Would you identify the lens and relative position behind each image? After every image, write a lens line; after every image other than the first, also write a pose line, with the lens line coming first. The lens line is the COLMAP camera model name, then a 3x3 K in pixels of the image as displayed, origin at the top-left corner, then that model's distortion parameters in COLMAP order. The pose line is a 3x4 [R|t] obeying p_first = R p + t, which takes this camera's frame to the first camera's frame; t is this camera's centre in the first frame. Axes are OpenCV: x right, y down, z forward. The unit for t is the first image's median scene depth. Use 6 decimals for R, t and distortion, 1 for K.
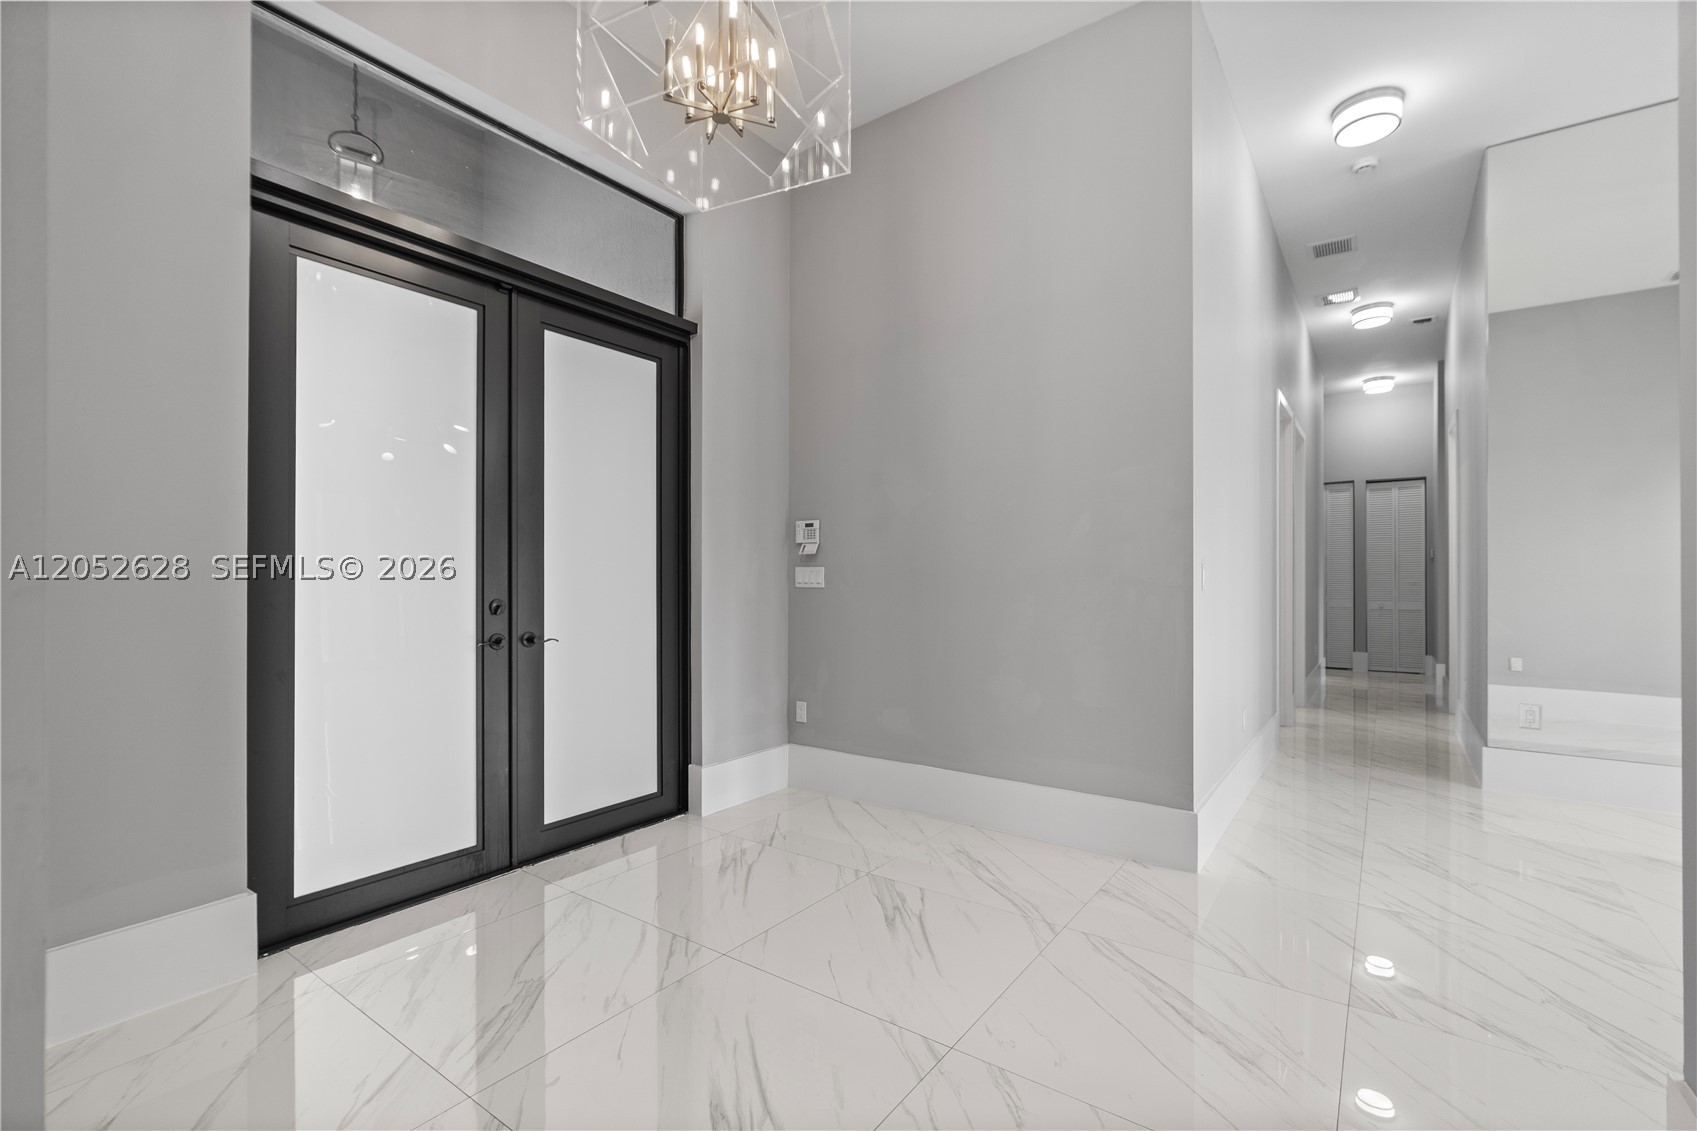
lens RADIAL K [[754.0, 0, 850.1], [0, 754.0, 571.5], [0, 0, 1]] dist [-0.008581, 0.002814]
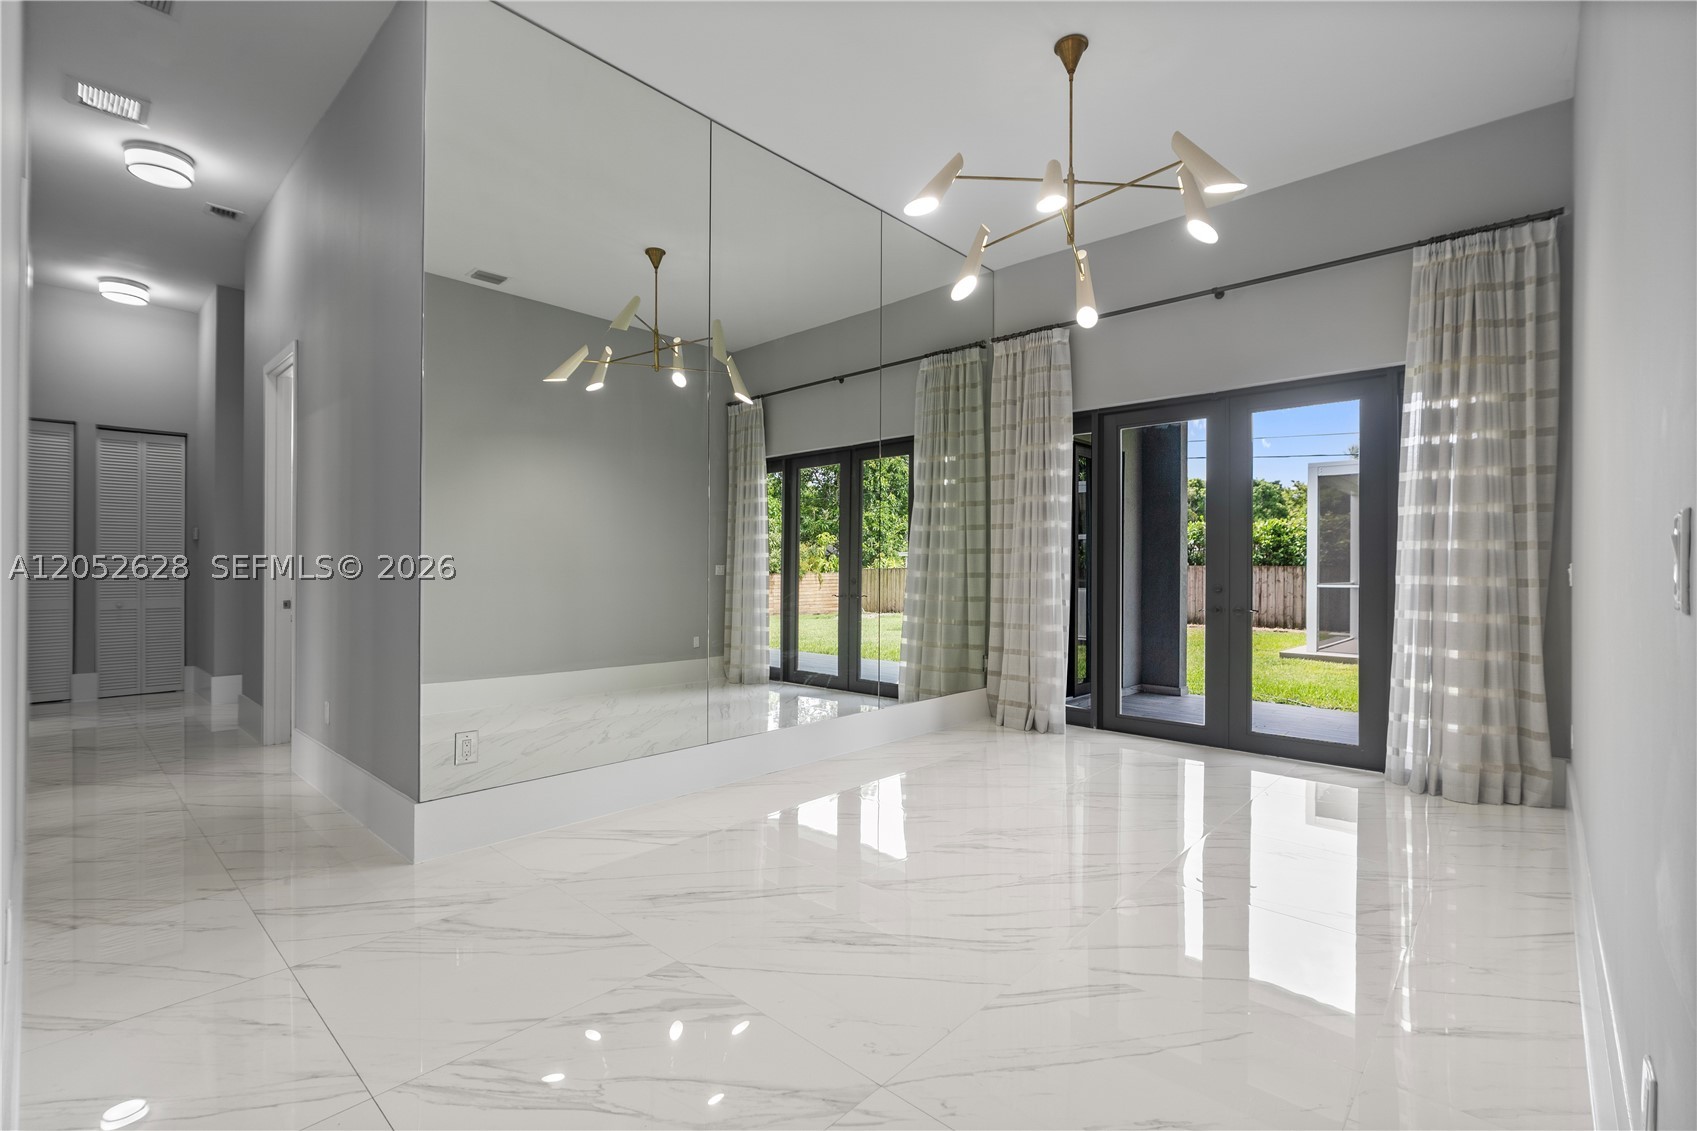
lens RADIAL K [[754.0, 0, 853.3], [0, 754.0, 570.6], [0, 0, 1]] dist [-0.008581, 0.002814]
pose [[0.118485, -0.003706, 0.992949, 0.223633], [-0.011971, 0.999915, 0.005160, 0.003886], [-0.992884, -0.012498, 0.118431, 0.605960]]
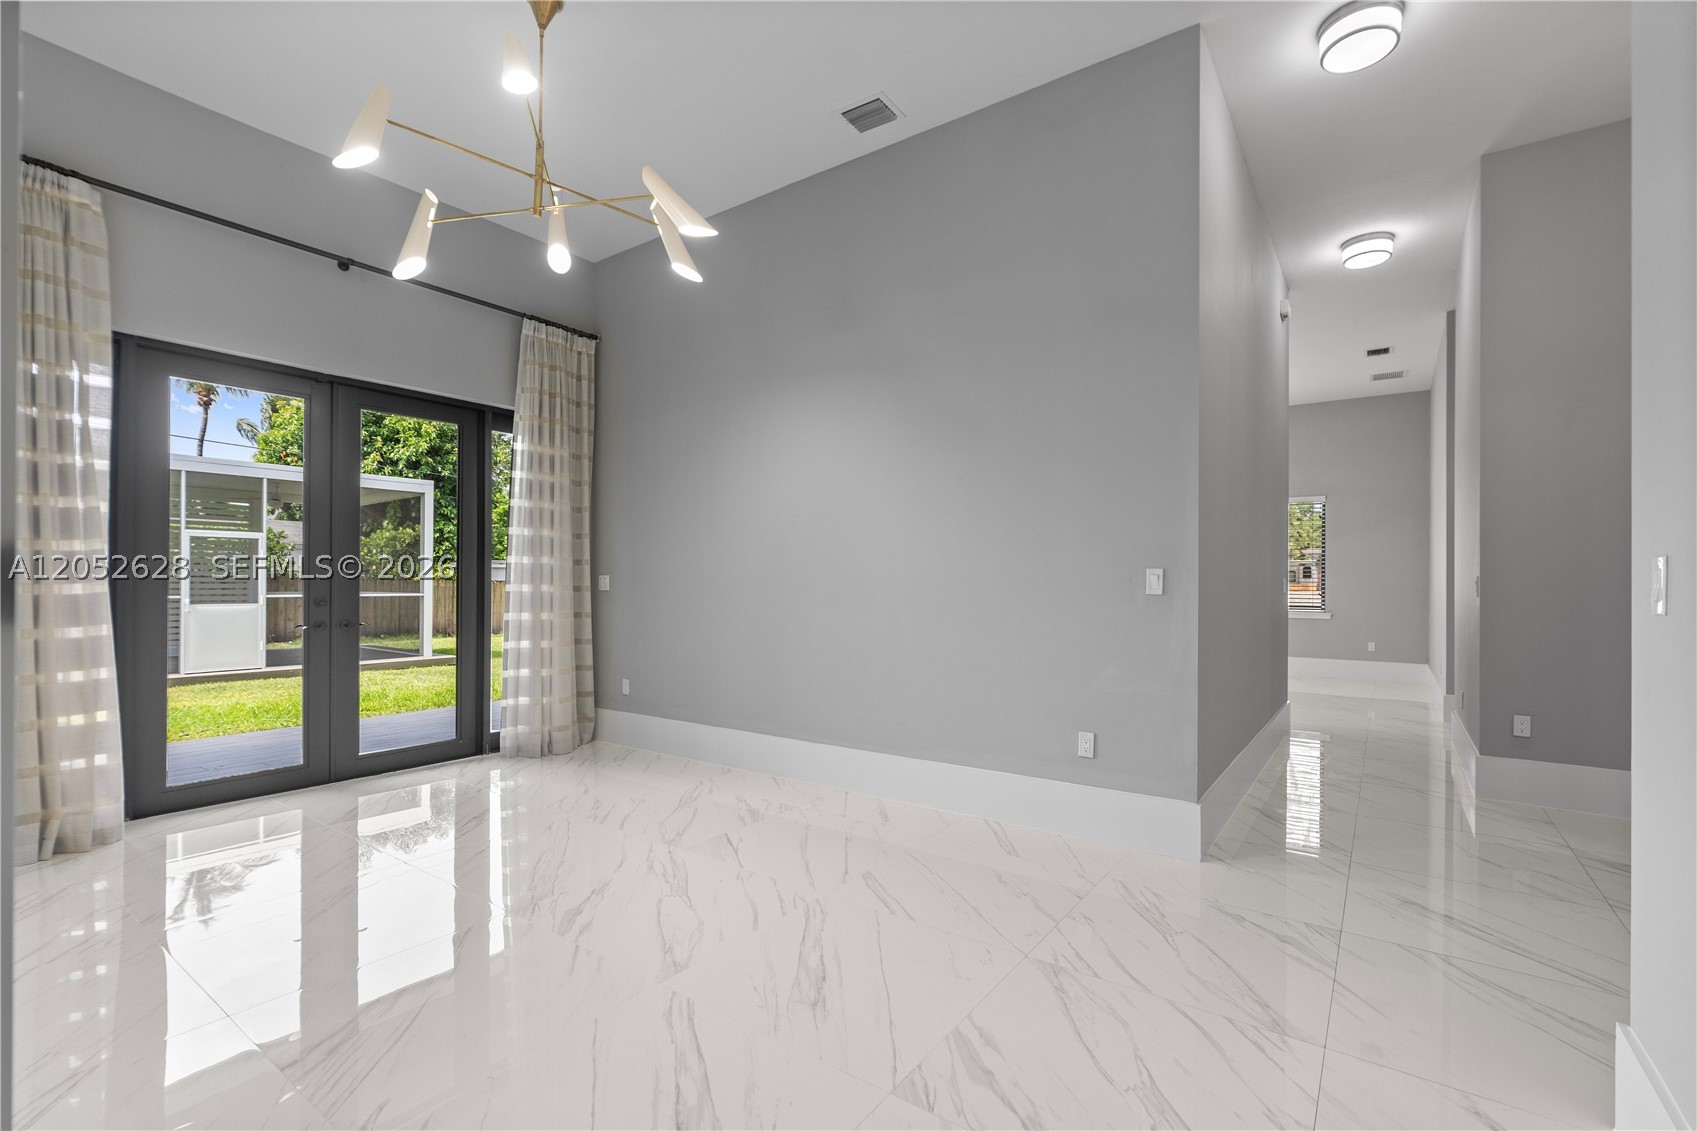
lens RADIAL K [[754.0, 0, 837.8], [0, 754.0, 590.3], [0, 0, 1]] dist [-0.008581, 0.002814]
pose [[-0.999939, -0.005986, 0.009249, 0.868594], [-0.005957, 0.999977, 0.003101, 0.010298], [-0.009268, 0.003046, -0.999952, 1.314090]]
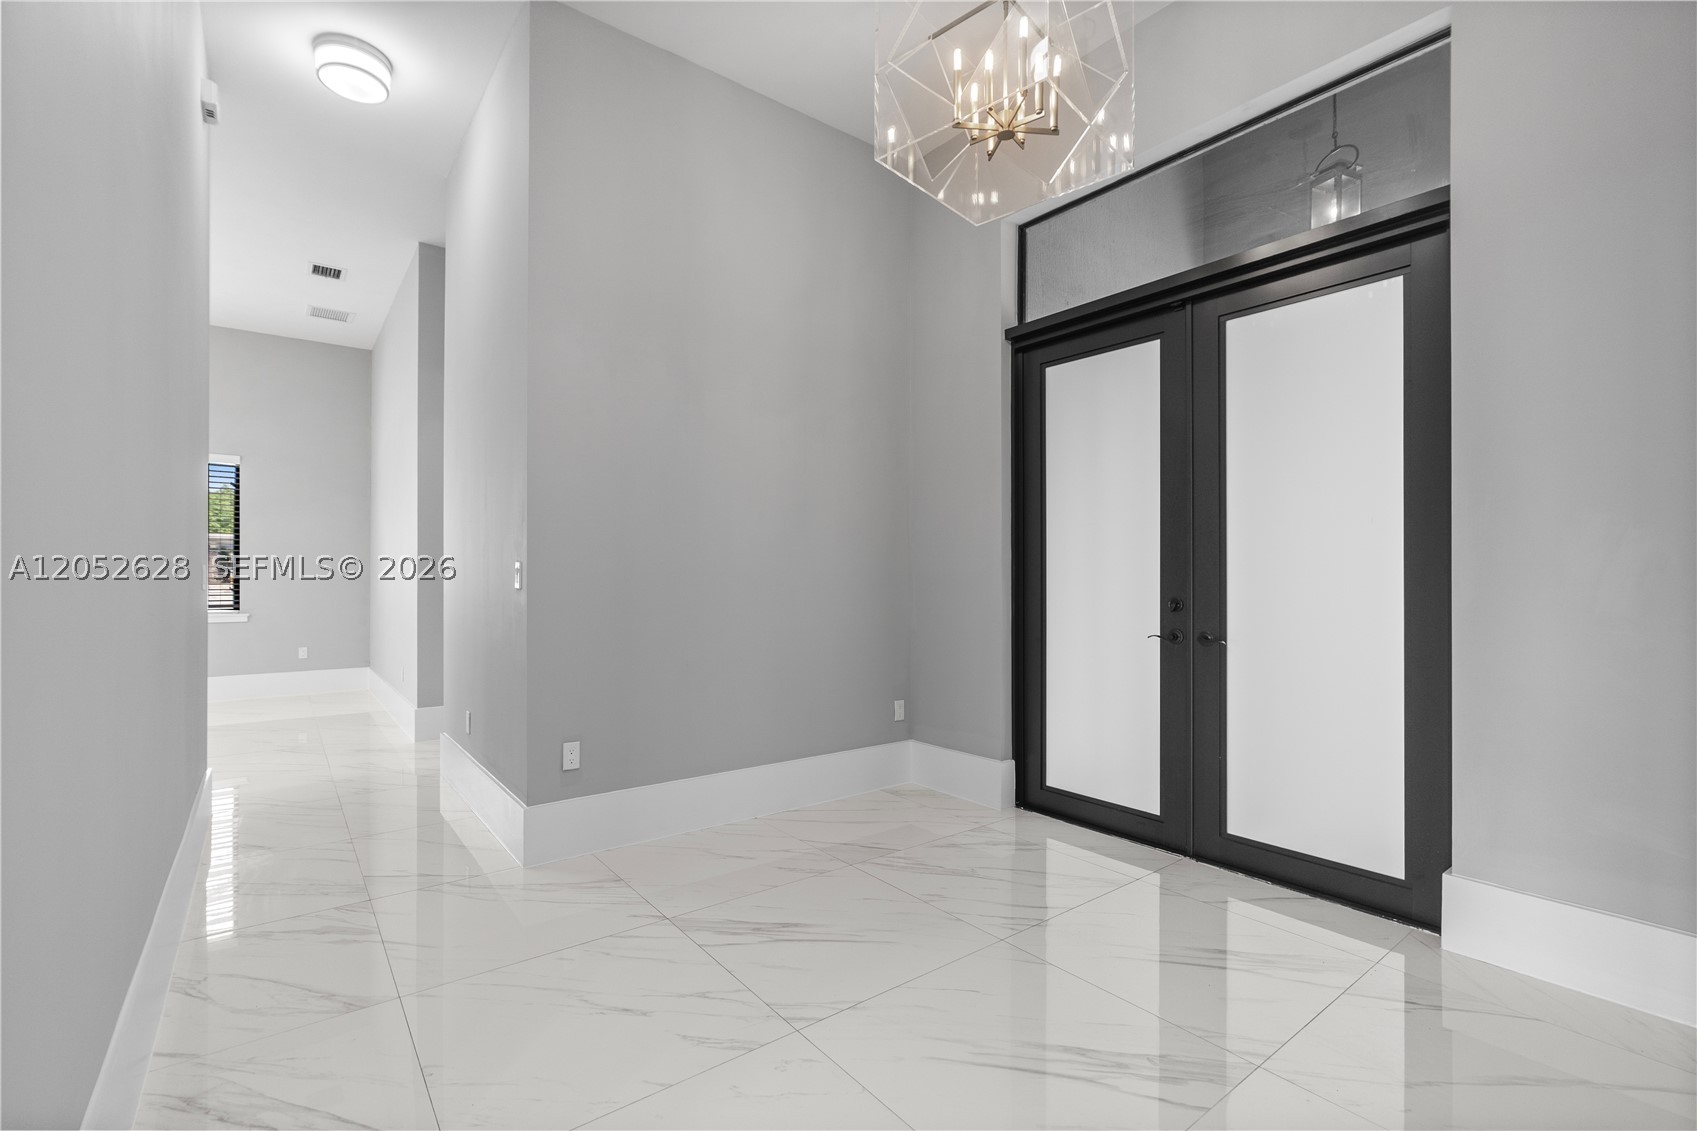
lens RADIAL K [[754.0, 0, 848.9], [0, 754.0, 572.9], [0, 0, 1]] dist [-0.008581, 0.002814]
pose [[-0.289760, -0.006627, -0.957076, 0.594543], [0.006193, 0.999942, -0.008799, 0.007371], [0.957079, -0.008477, -0.289702, 0.736222]]
